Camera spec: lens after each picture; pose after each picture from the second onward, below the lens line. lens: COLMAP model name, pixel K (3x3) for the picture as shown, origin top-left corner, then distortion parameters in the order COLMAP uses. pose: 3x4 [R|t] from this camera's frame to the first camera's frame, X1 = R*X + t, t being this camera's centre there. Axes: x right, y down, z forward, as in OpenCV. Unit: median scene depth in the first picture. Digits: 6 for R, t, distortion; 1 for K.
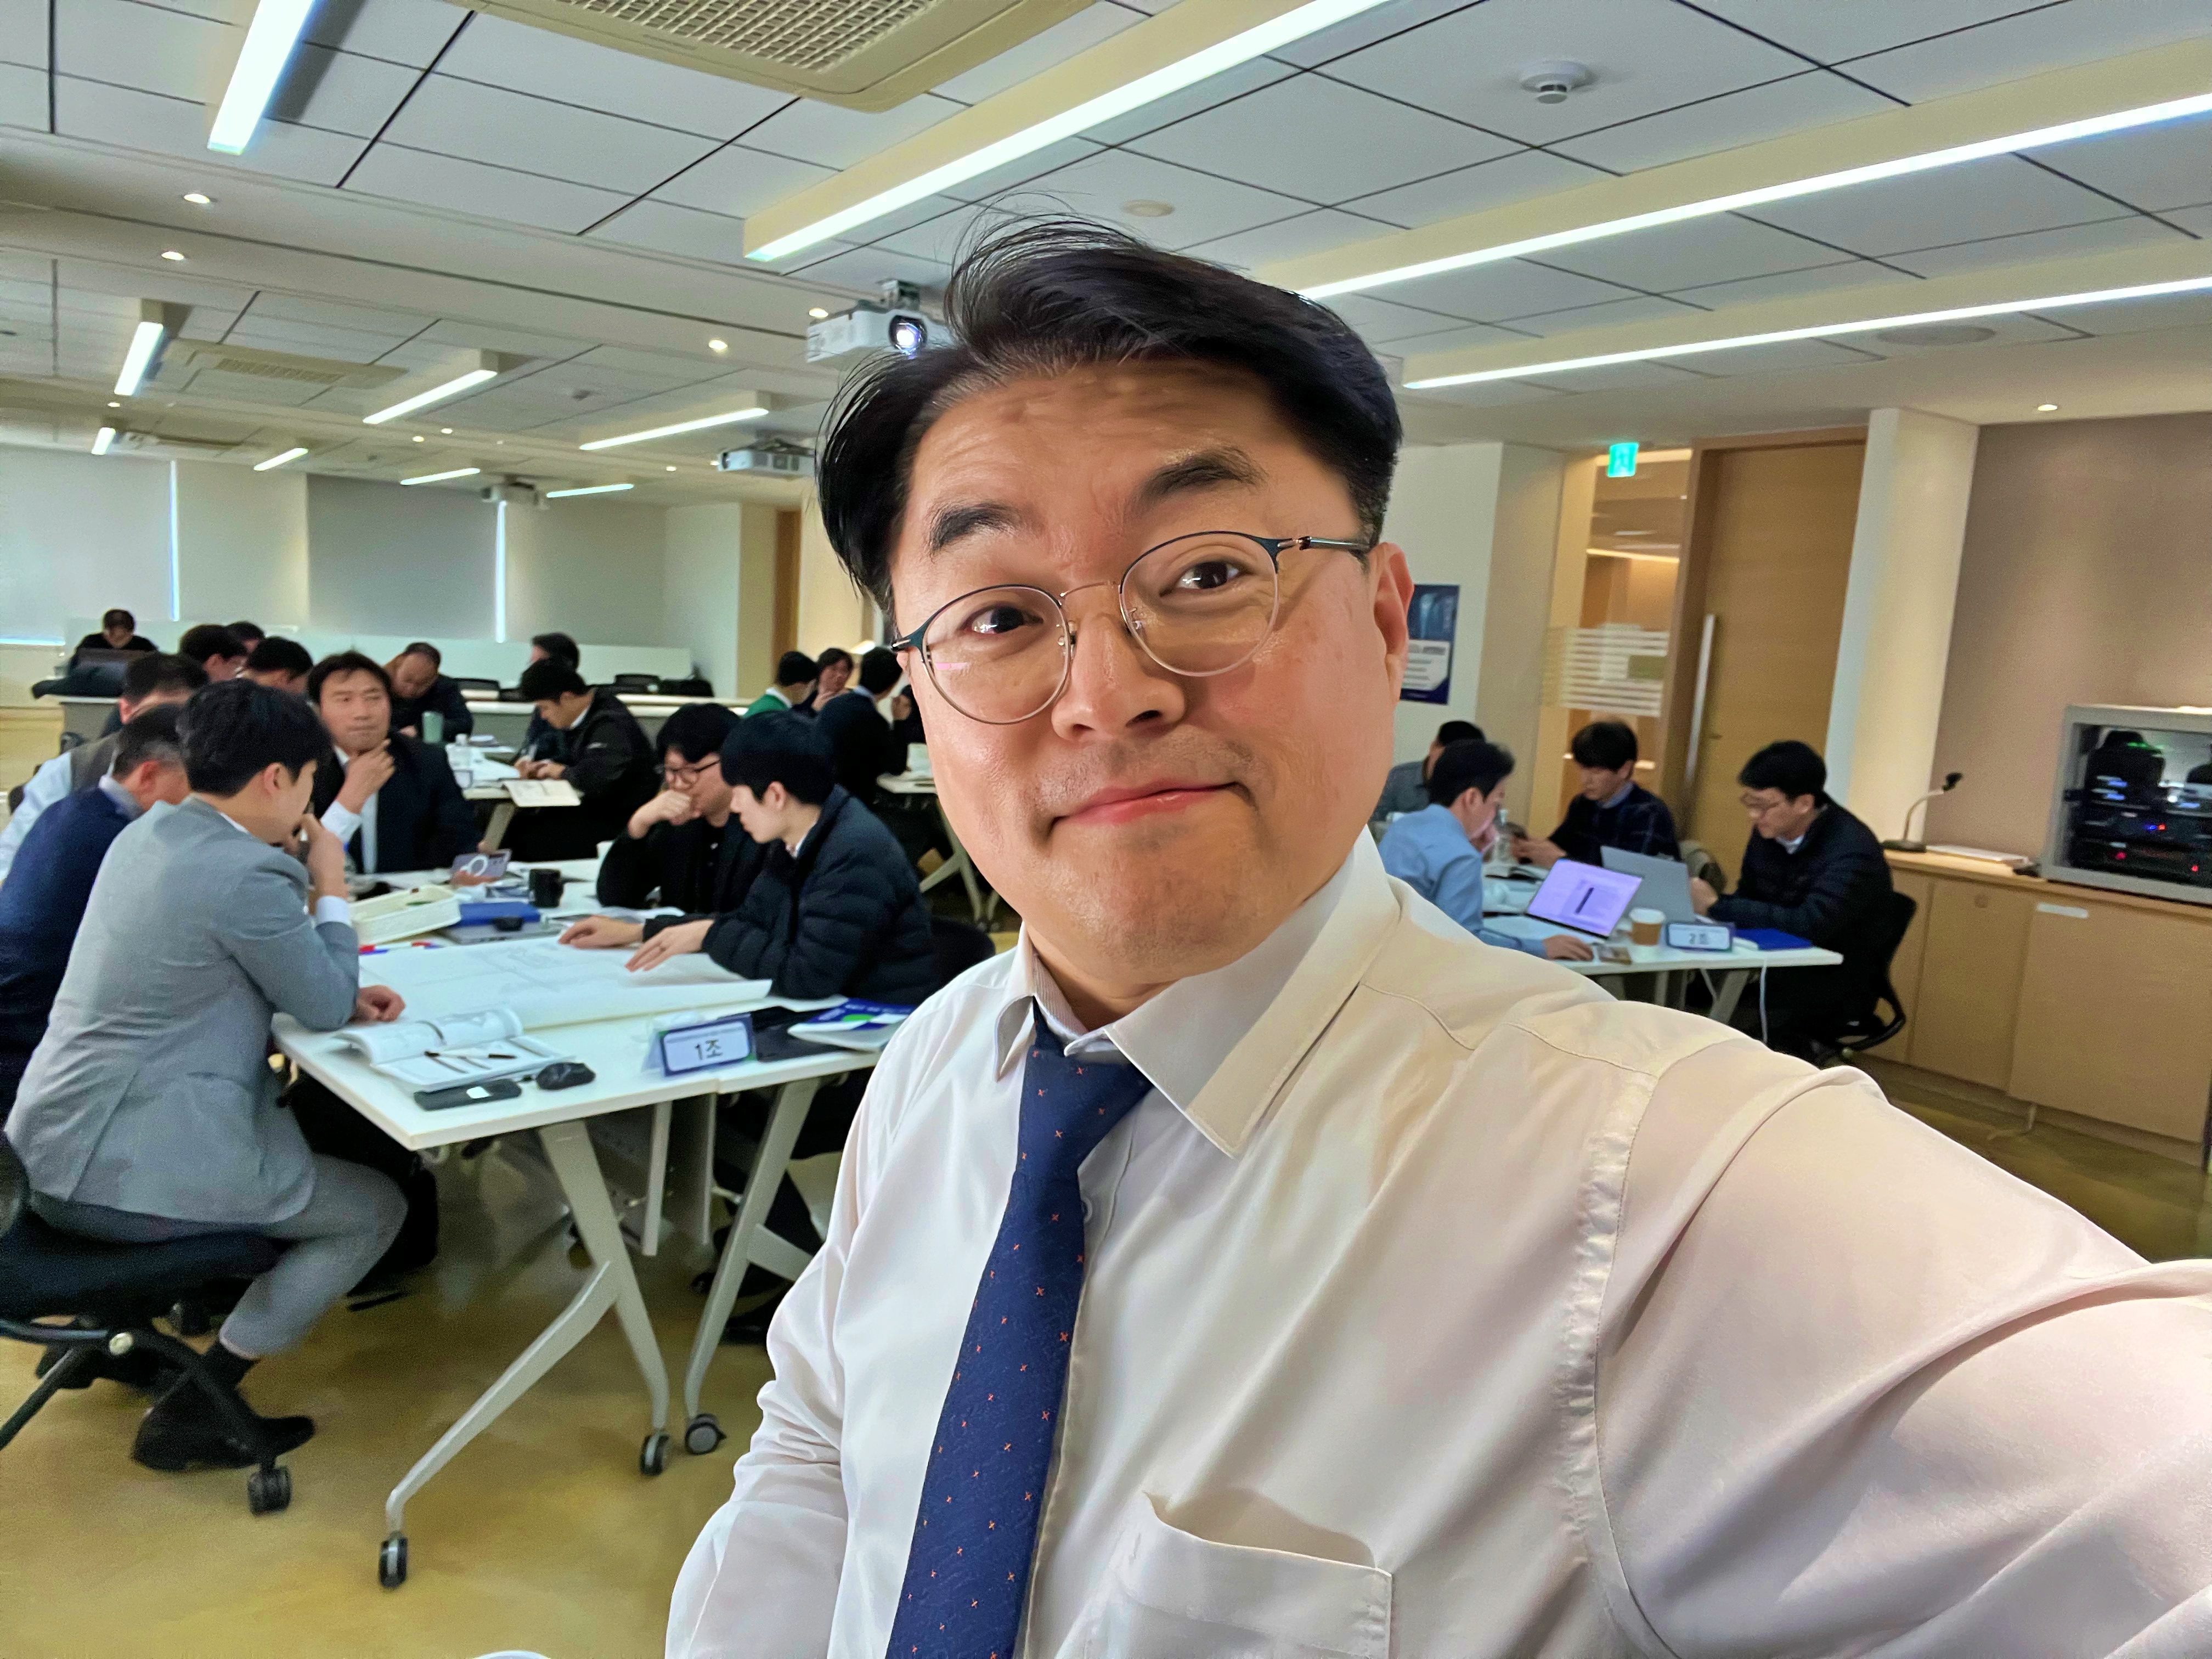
lens RADIAL K [[1532.2, 0, 1106.7], [0, 1532.2, 831.6], [0, 0, 1]] dist [0.057943, -0.063311]
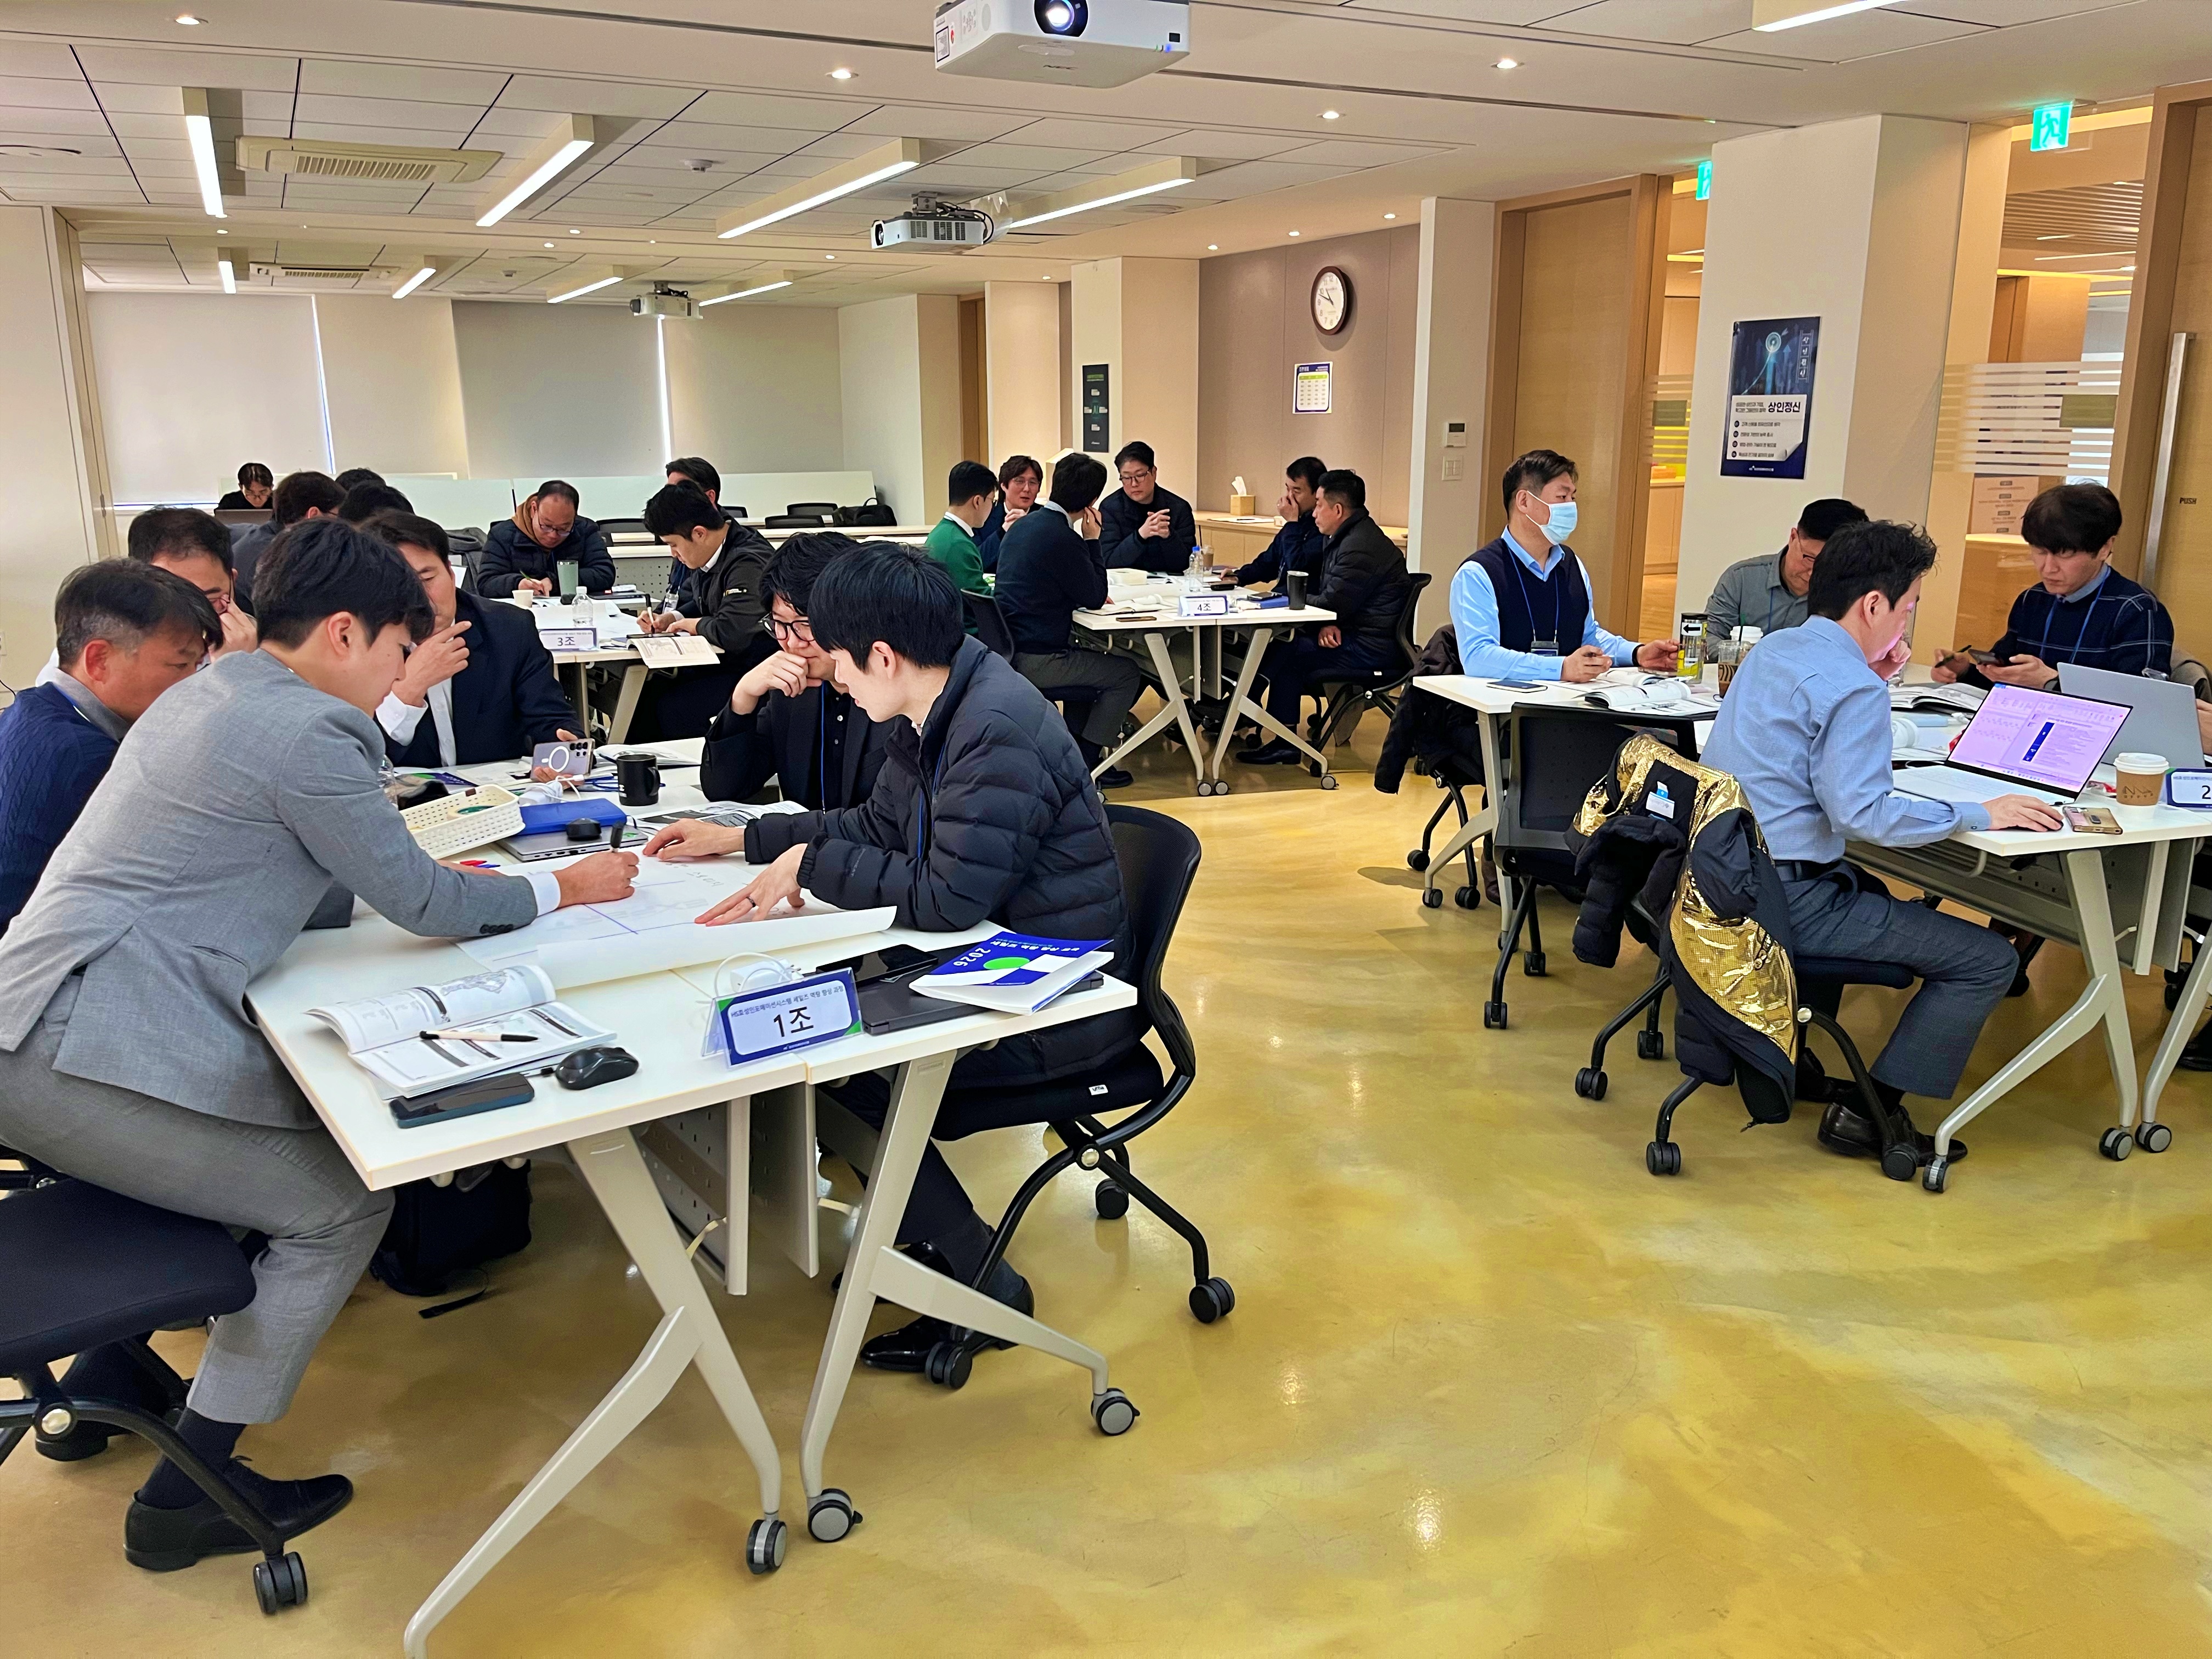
lens RADIAL K [[1710.5, 0, 1088.2], [0, 1710.5, 816.3], [0, 0, 1]] dist [0.056066, -0.077177]
pose [[0.986772, -0.029830, -0.159349, 0.003541], [0.044175, 0.995206, 0.087252, -0.009954], [0.155982, -0.093137, 0.983359, 0.145552]]
